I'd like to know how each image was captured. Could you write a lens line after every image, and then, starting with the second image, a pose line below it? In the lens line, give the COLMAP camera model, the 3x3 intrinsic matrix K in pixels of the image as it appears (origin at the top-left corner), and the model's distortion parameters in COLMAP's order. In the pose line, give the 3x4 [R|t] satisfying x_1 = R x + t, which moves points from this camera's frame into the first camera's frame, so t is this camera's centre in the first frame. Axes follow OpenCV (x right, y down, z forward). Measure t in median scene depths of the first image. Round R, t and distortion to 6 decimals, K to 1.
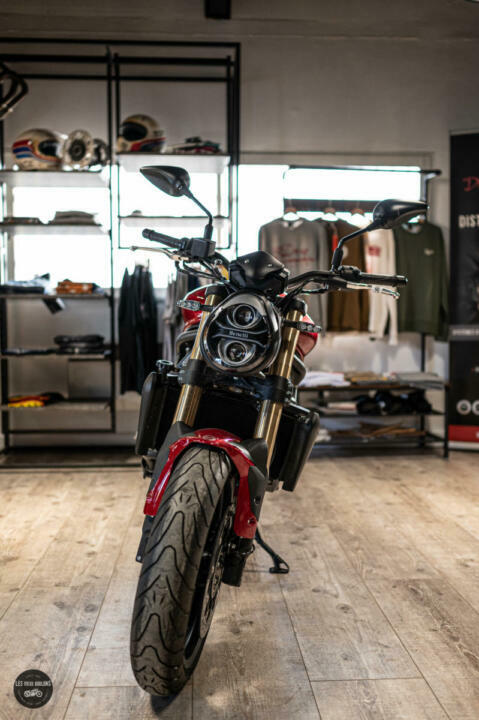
lens RADIAL K [[691.0, 0, 237.1], [0, 691.0, 370.1], [0, 0, 1]] dist [0.003985, 0.000000]
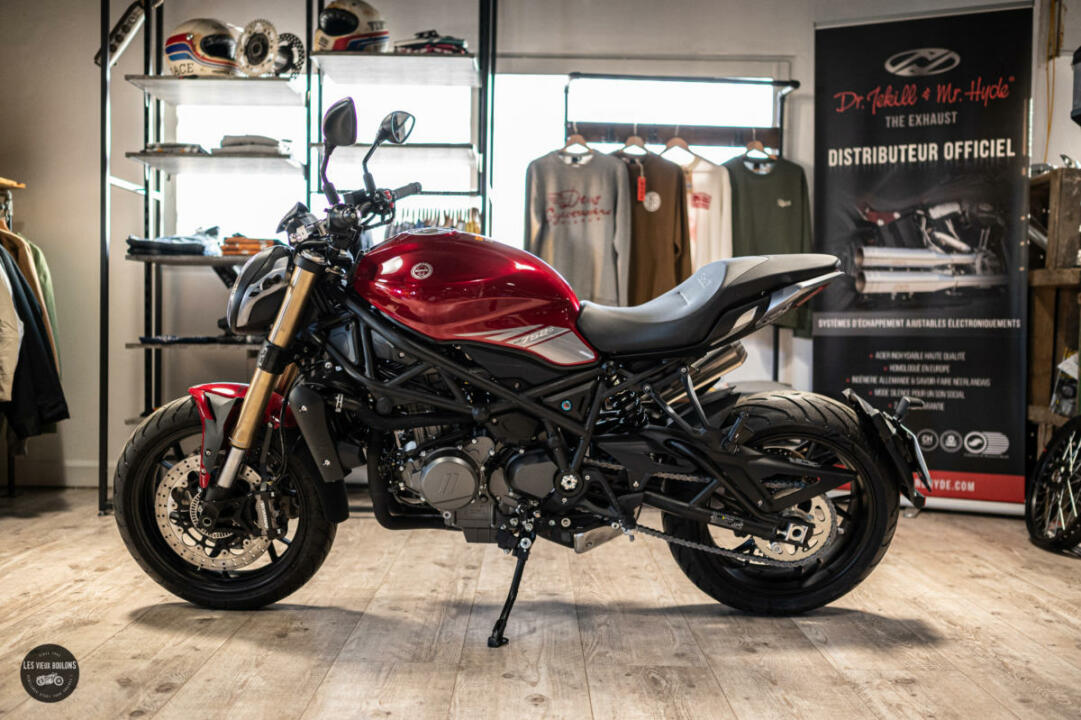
lens RADIAL K [[1037.4, 0, 542.2], [0, 1037.4, 364.1], [0, 0, 1]] dist [0.003985, 0.000000]
pose [[0.998649, 0.015687, -0.049533, 0.107507], [-0.017517, 0.999172, -0.036714, 0.029186], [0.048916, 0.037532, 0.998097, -0.009599]]
